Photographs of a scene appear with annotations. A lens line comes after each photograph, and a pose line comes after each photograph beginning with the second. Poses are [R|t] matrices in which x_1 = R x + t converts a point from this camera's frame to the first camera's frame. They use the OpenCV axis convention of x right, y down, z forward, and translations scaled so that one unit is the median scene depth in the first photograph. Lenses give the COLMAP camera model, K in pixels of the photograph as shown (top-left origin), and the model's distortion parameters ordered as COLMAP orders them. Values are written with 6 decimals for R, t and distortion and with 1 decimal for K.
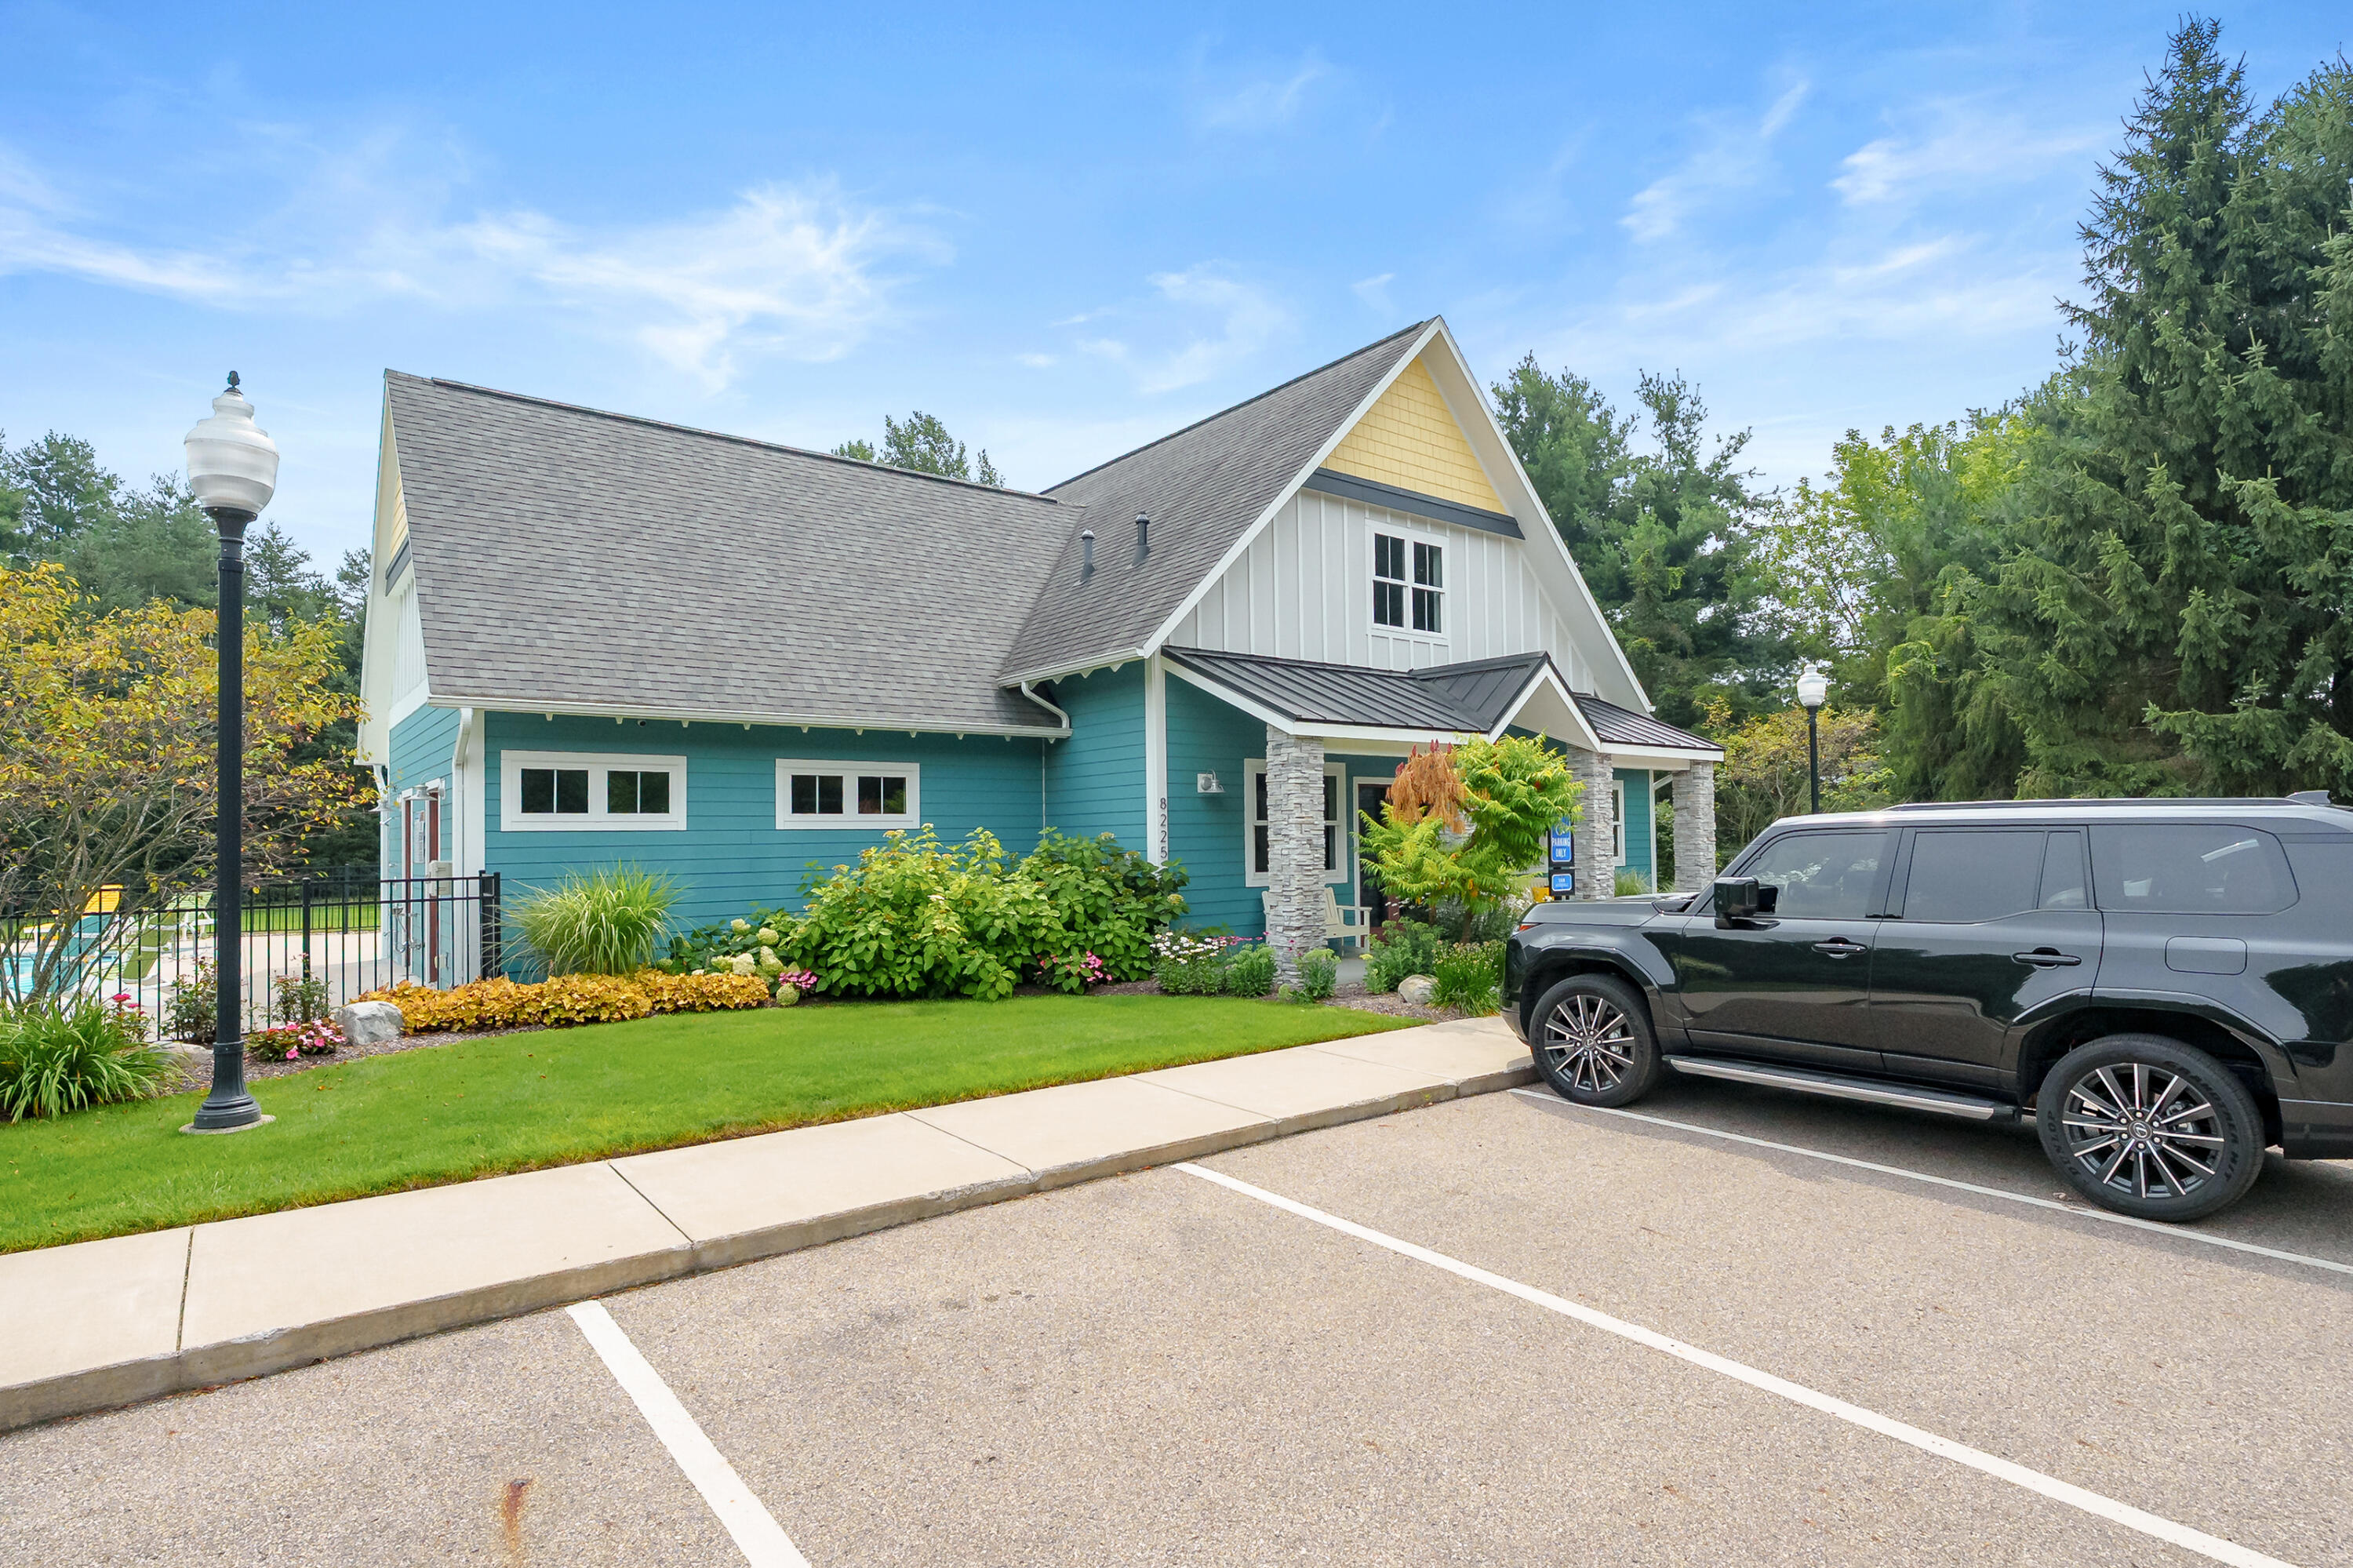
lens RADIAL K [[1079.8, 0, 1175.3], [0, 1079.8, 785.5], [0, 0, 1]] dist [0.000061, 0.000510]
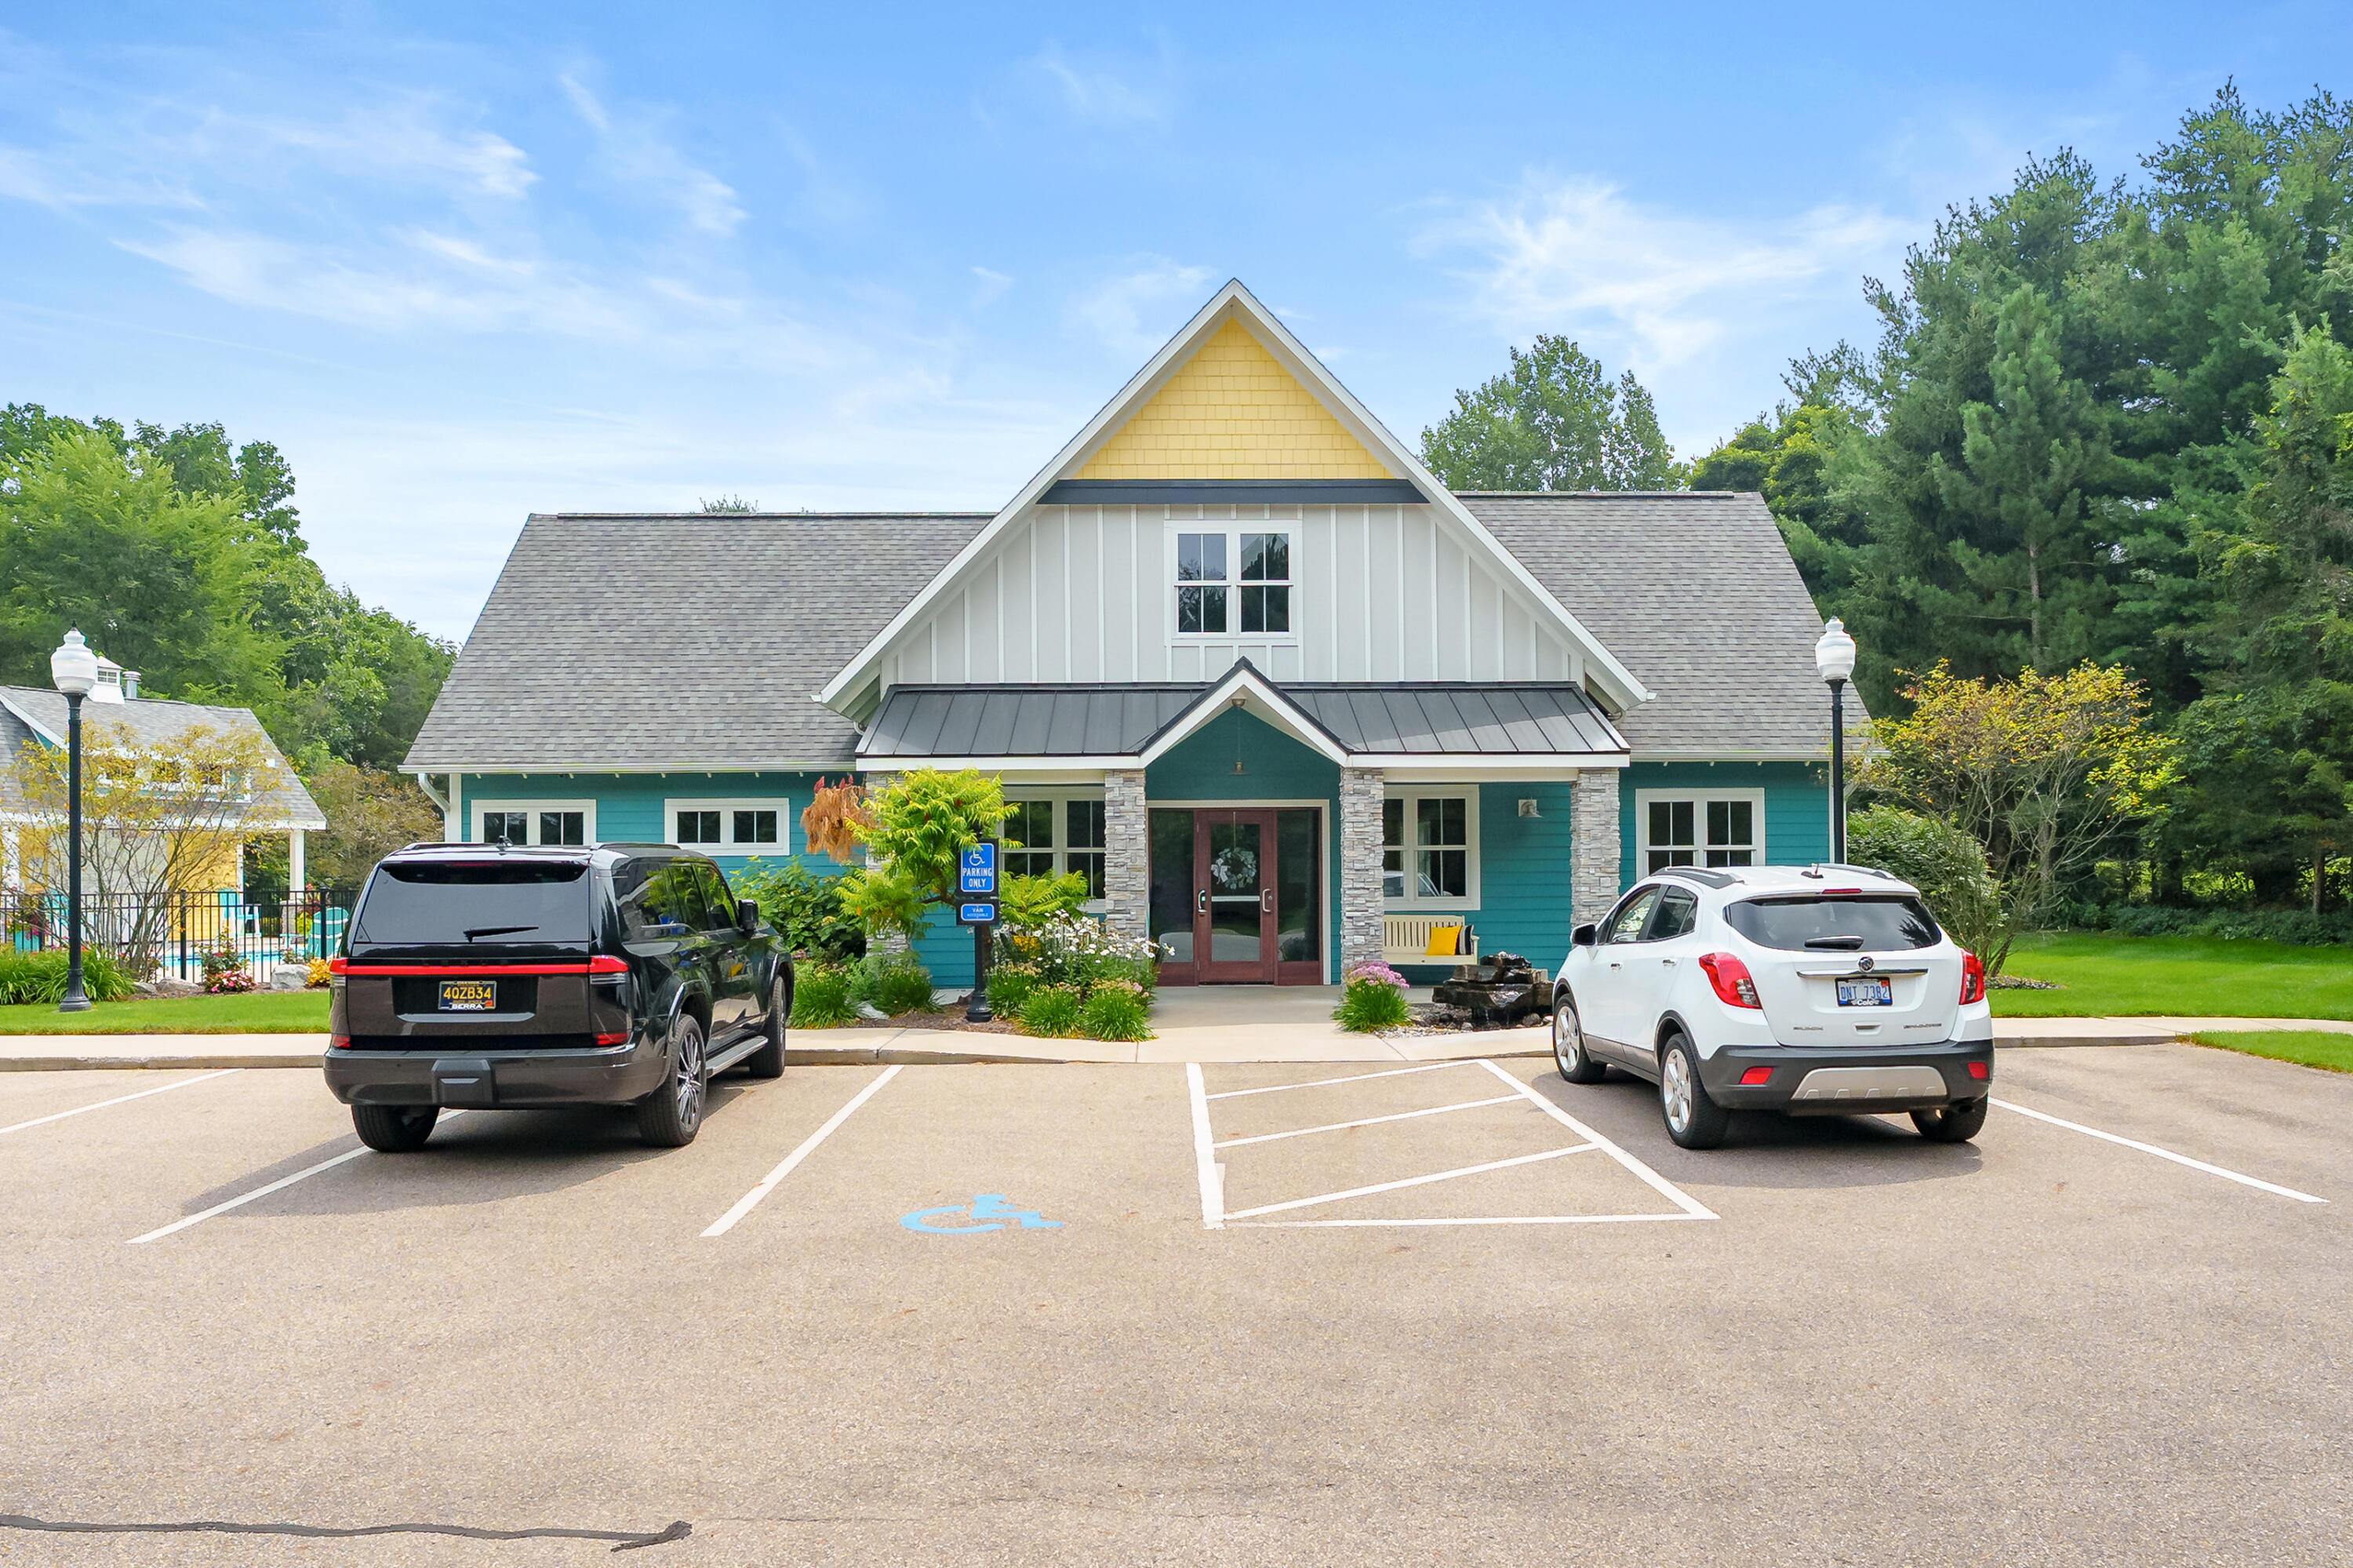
lens RADIAL K [[1374.9, 0, 1179.5], [0, 1374.9, 799.9], [0, 0, 1]] dist [-0.000884, -0.000401]
pose [[0.824626, -0.020917, -0.565292, 0.841866], [0.021631, 0.999751, -0.005439, -0.002203], [0.565265, -0.007743, 0.824873, 0.036805]]
